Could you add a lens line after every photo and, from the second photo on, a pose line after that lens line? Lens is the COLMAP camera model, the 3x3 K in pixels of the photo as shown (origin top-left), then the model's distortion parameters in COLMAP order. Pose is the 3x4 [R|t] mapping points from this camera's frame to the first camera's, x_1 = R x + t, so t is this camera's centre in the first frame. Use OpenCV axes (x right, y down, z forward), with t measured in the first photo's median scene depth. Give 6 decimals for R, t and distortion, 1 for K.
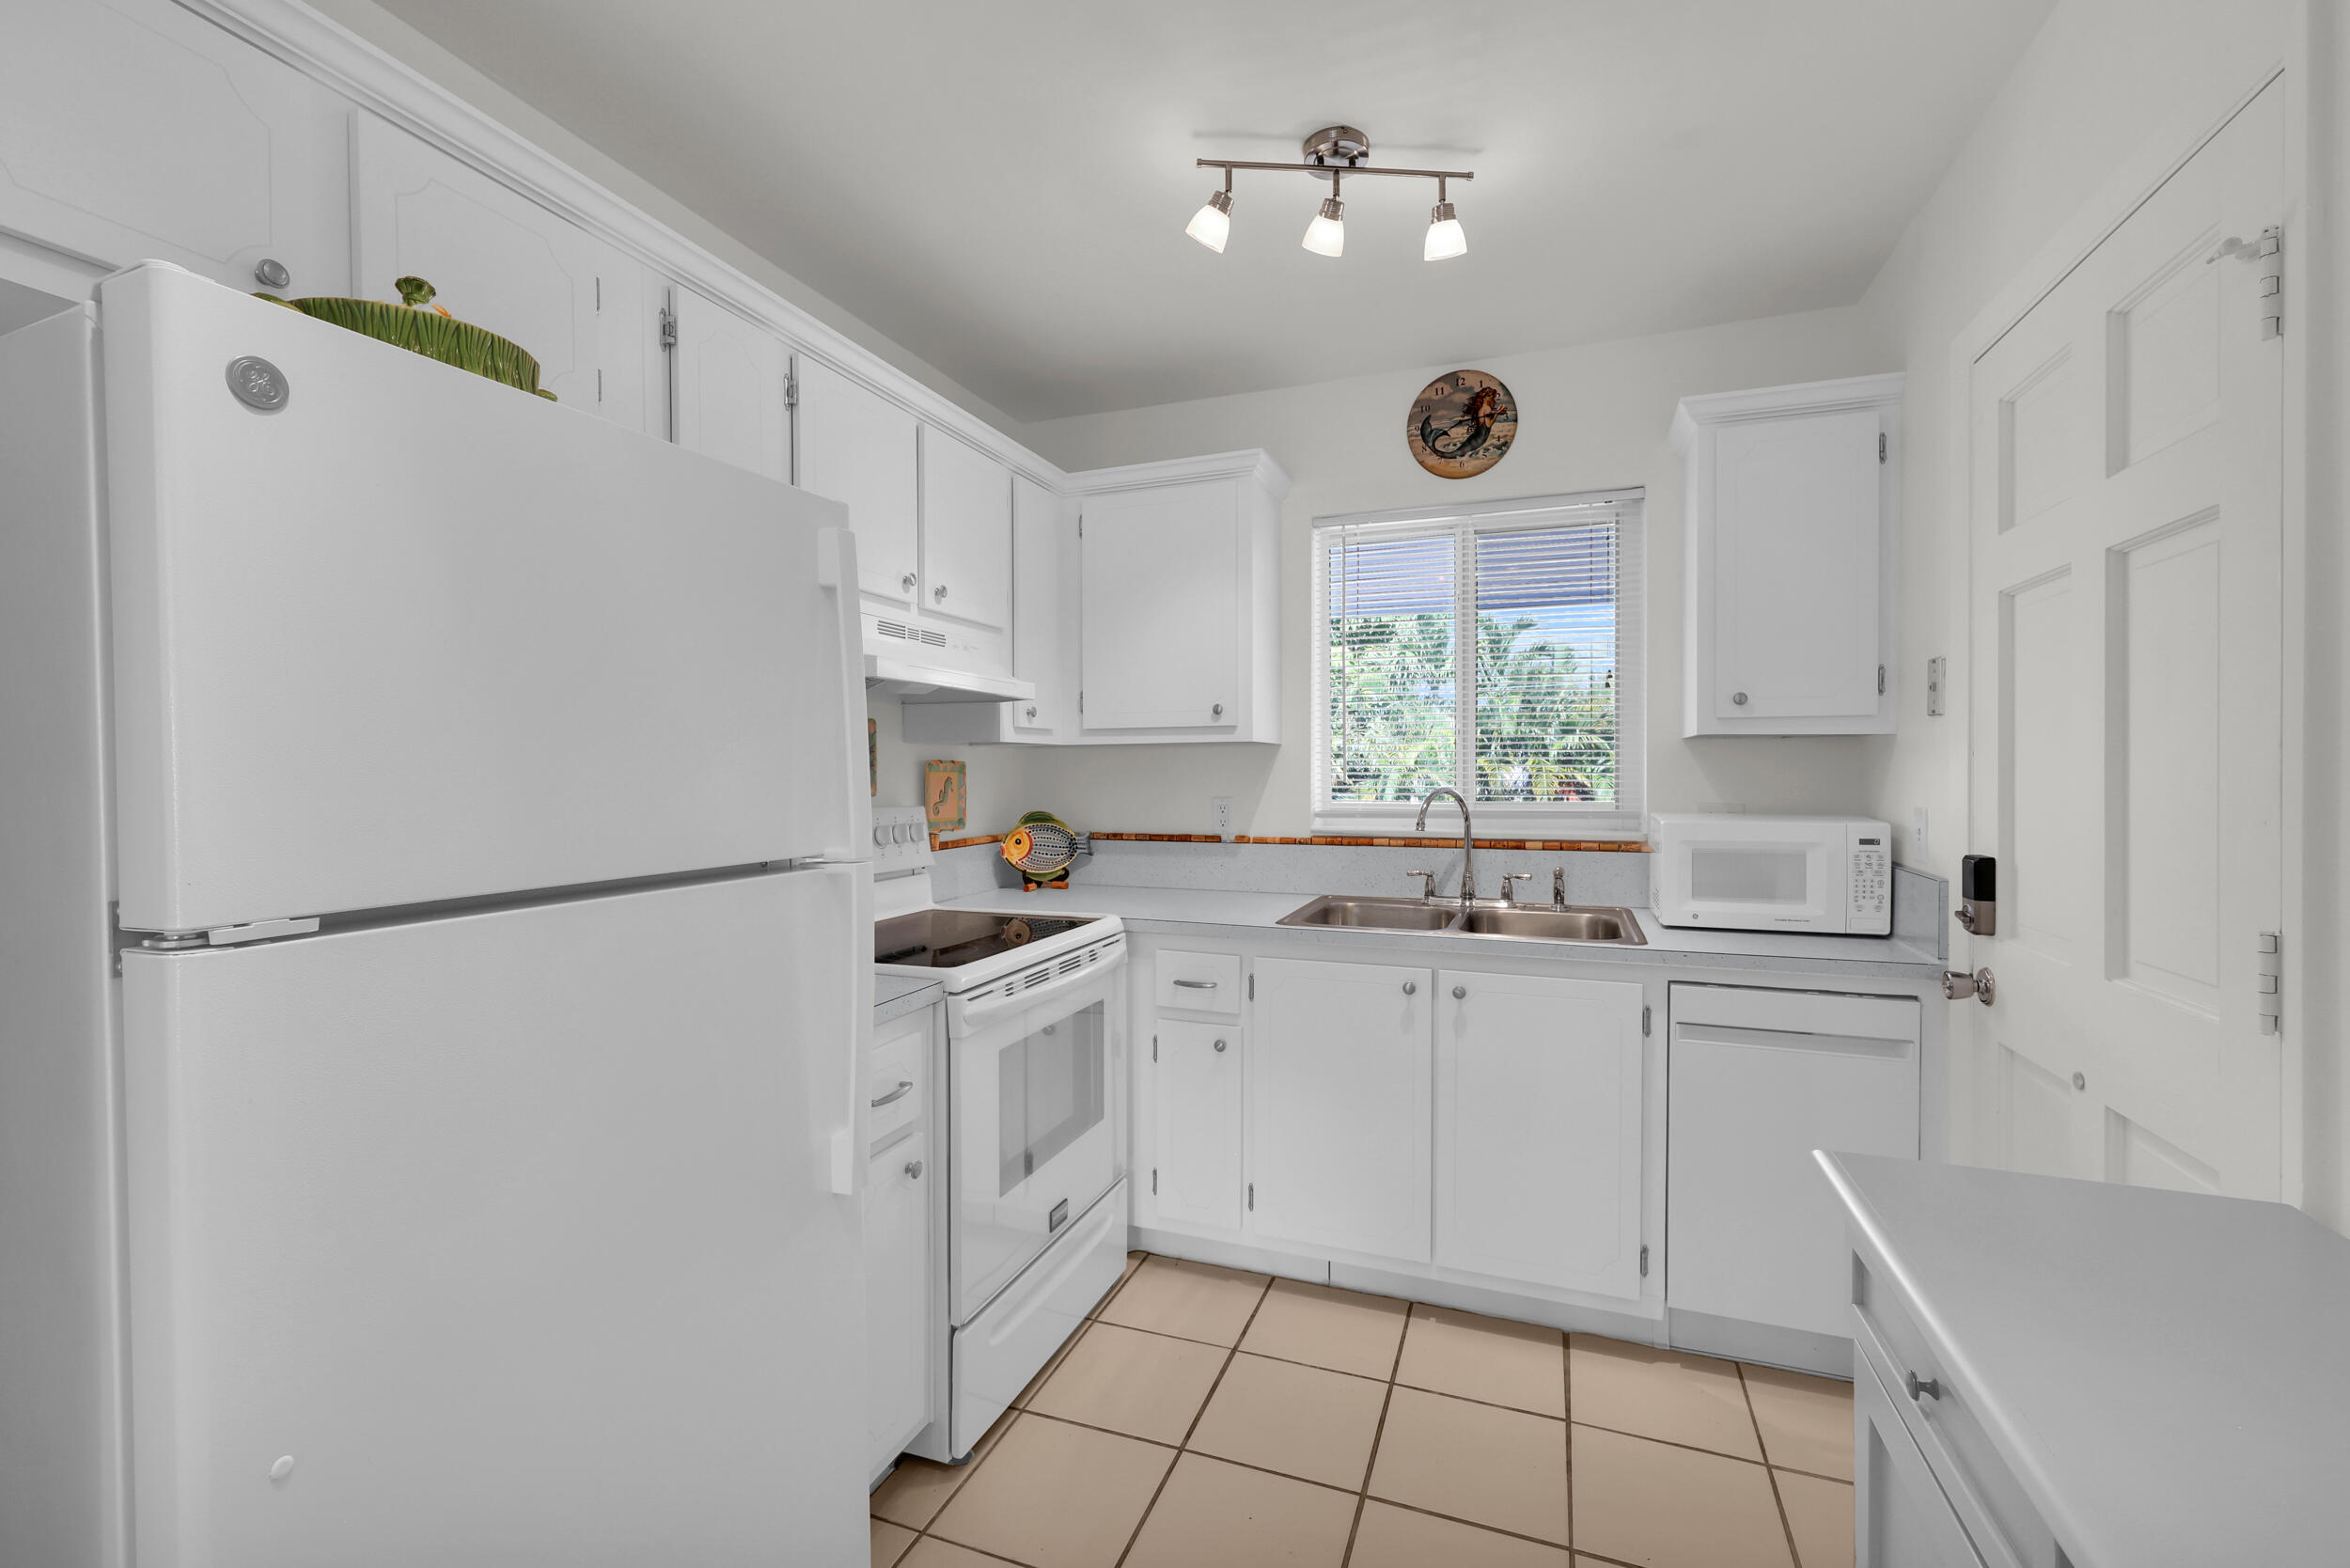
lens RADIAL K [[1010.2, 0, 1175.0], [0, 1010.2, 784.0], [0, 0, 1]] dist [-0.000168, -0.000005]
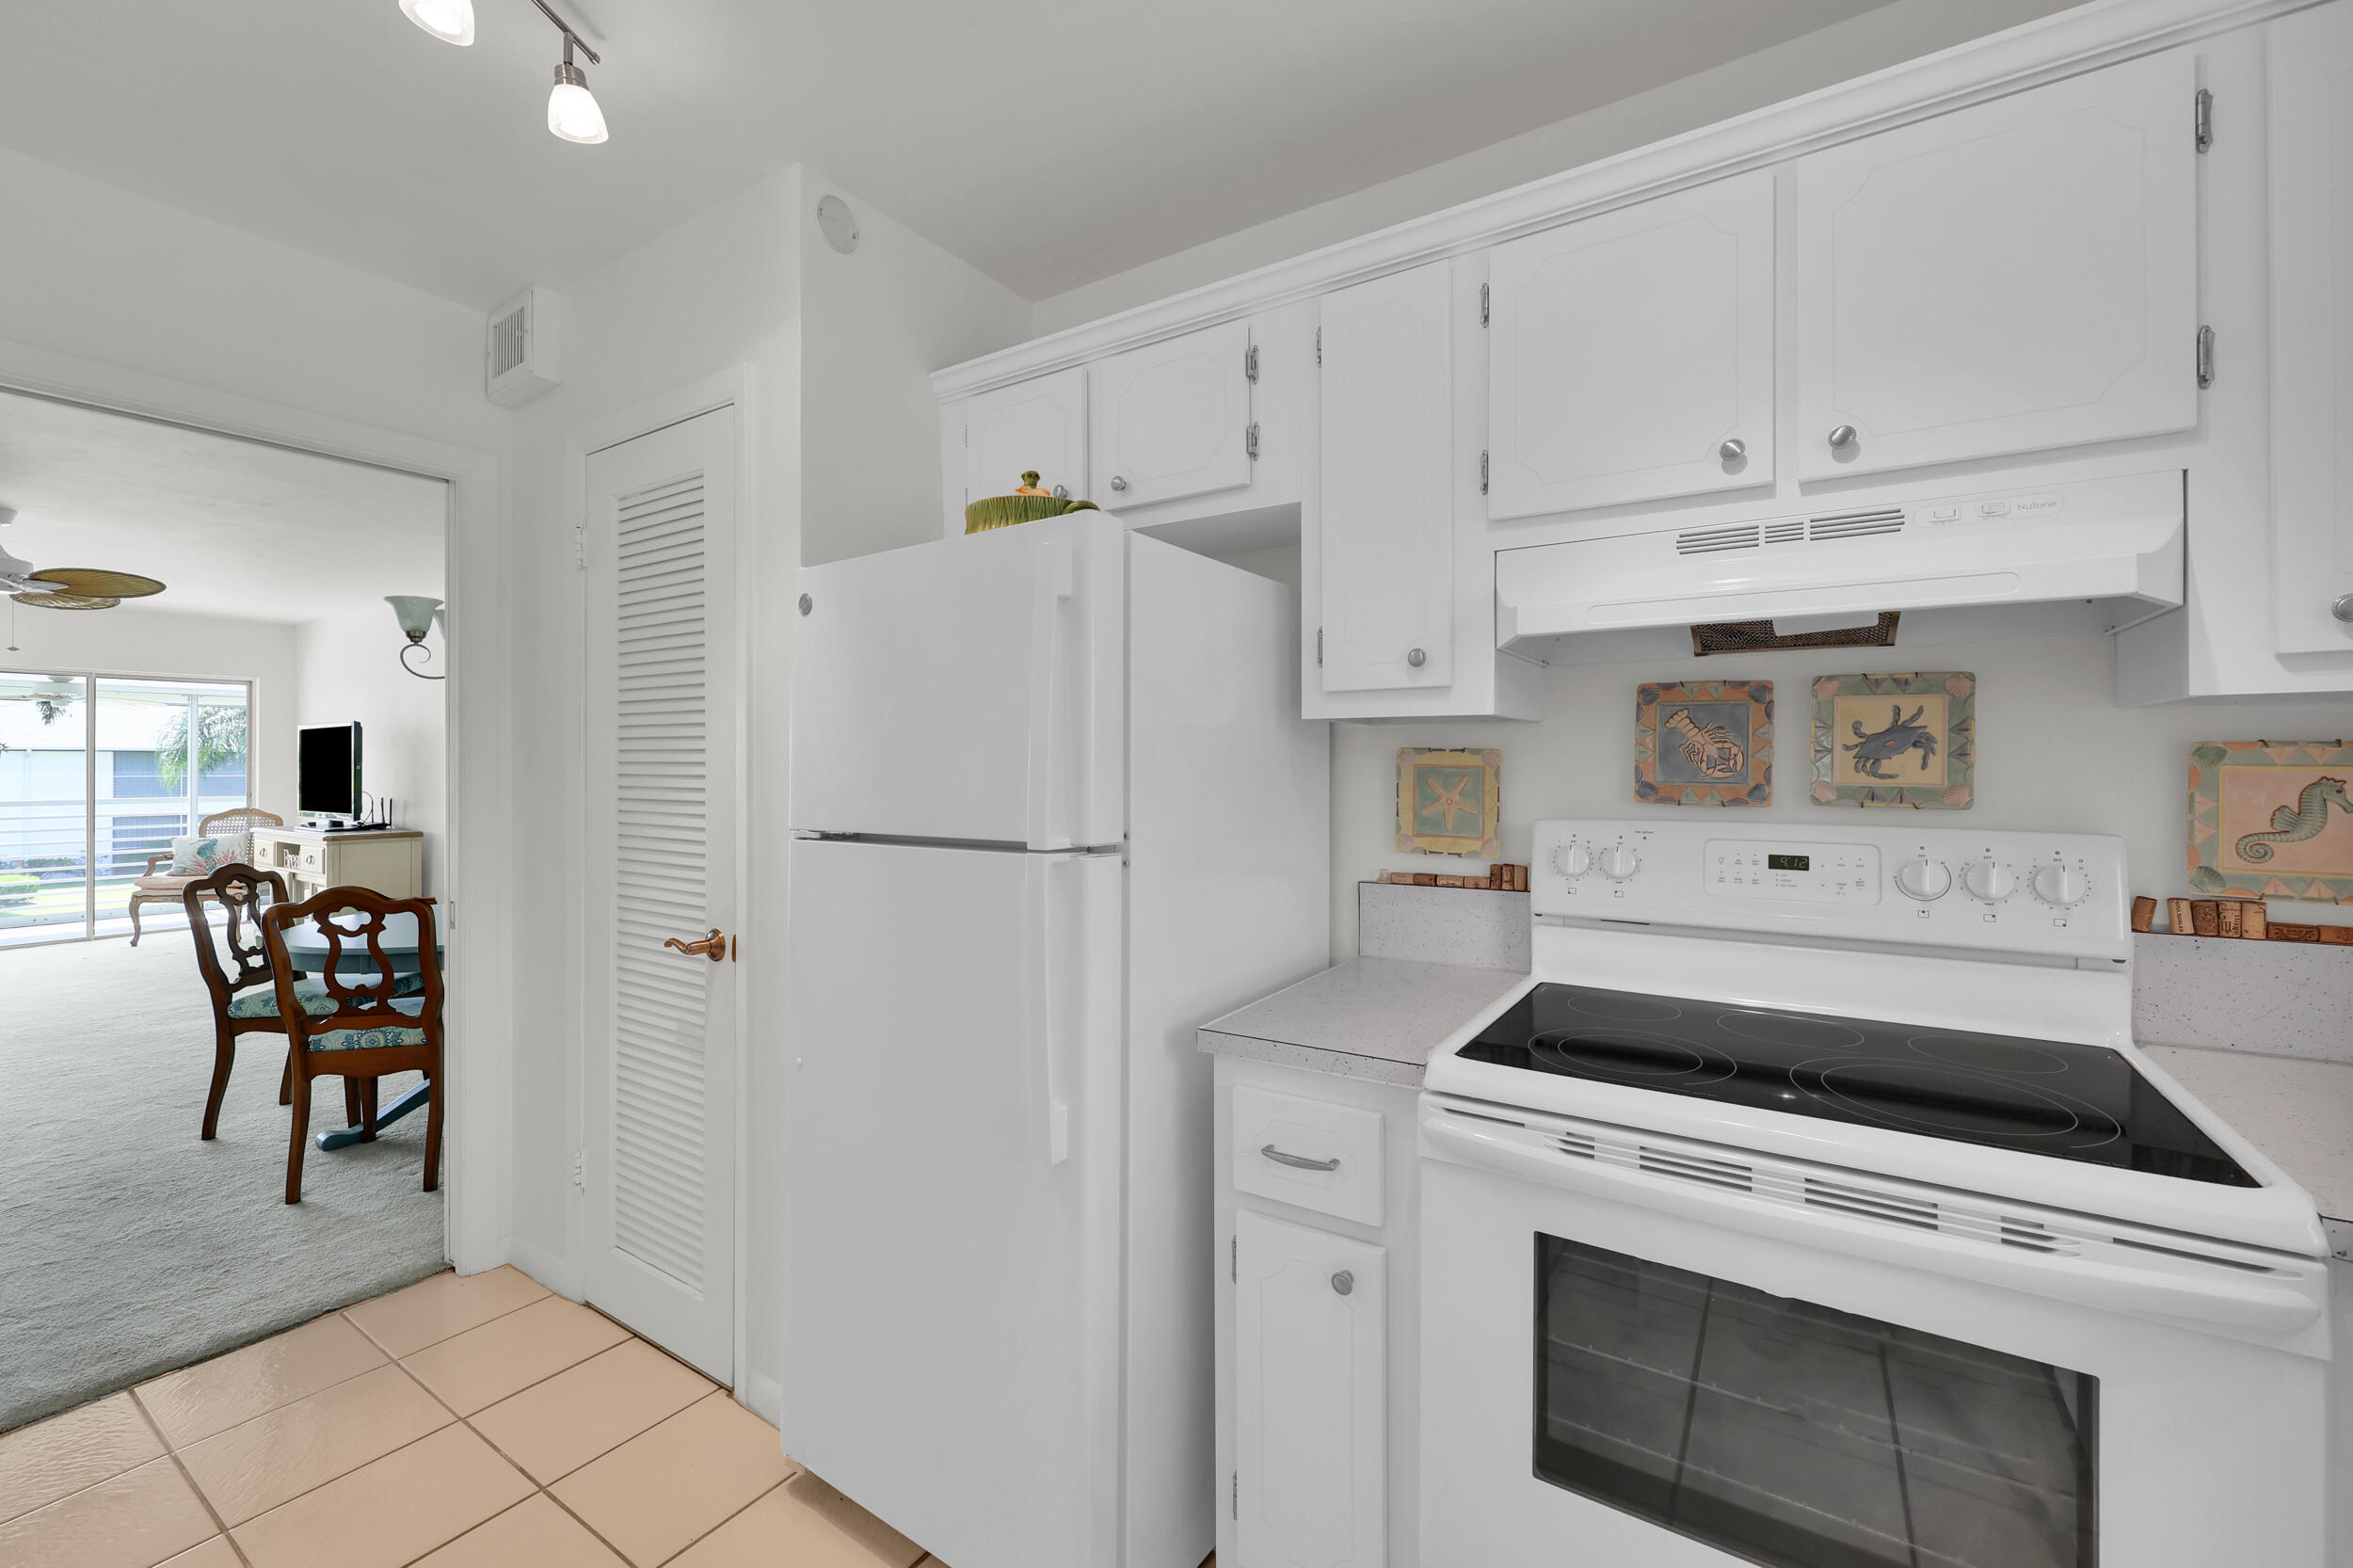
lens RADIAL K [[967.3, 0, 1172.4], [0, 967.3, 760.7], [0, 0, 1]] dist [-0.000851, -0.000194]
pose [[-0.219856, -0.001234, -0.975532, 0.309370], [-0.009628, 0.999953, 0.000905, -0.010381], [0.975485, 0.009591, -0.219857, 0.649982]]
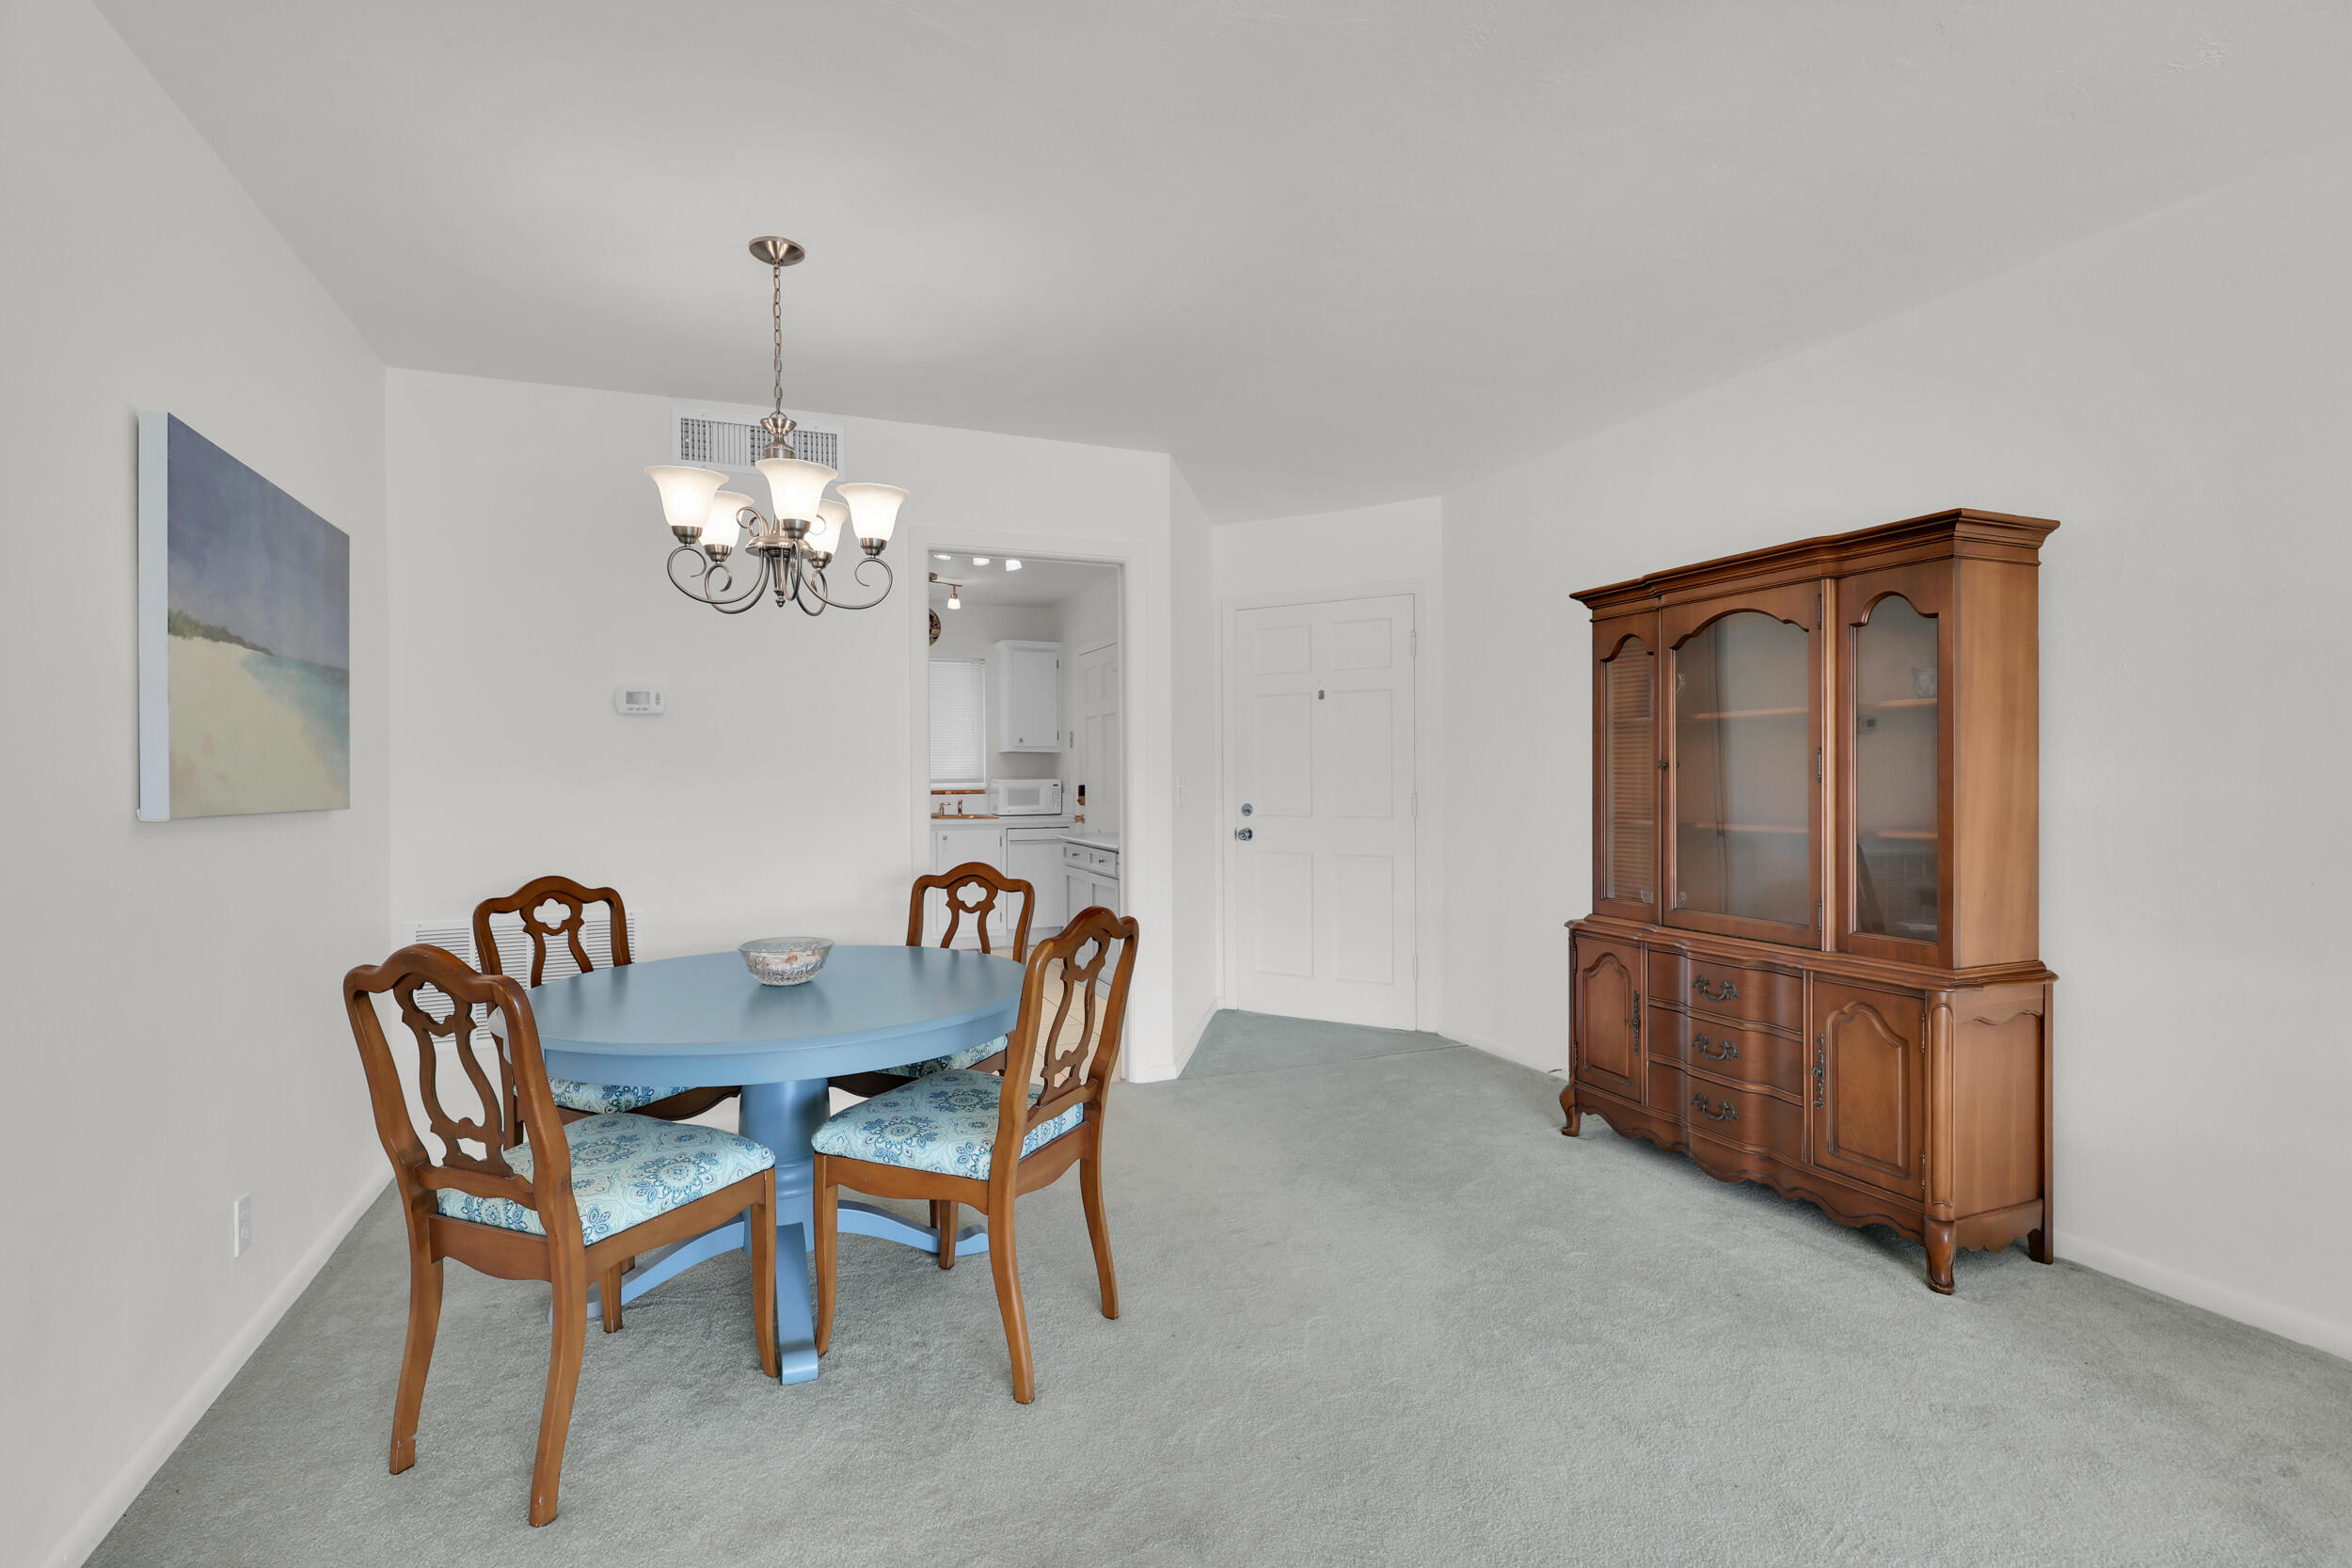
lens RADIAL K [[1126.8, 0, 1176.0], [0, 1126.8, 784.0], [0, 0, 1]] dist [0.000744, 0.000199]
pose [[0.736696, -0.007057, 0.676187, -1.195320], [0.010996, 0.999938, -0.001544, 0.050493], [-0.676134, 0.008572, 0.736729, -1.561070]]
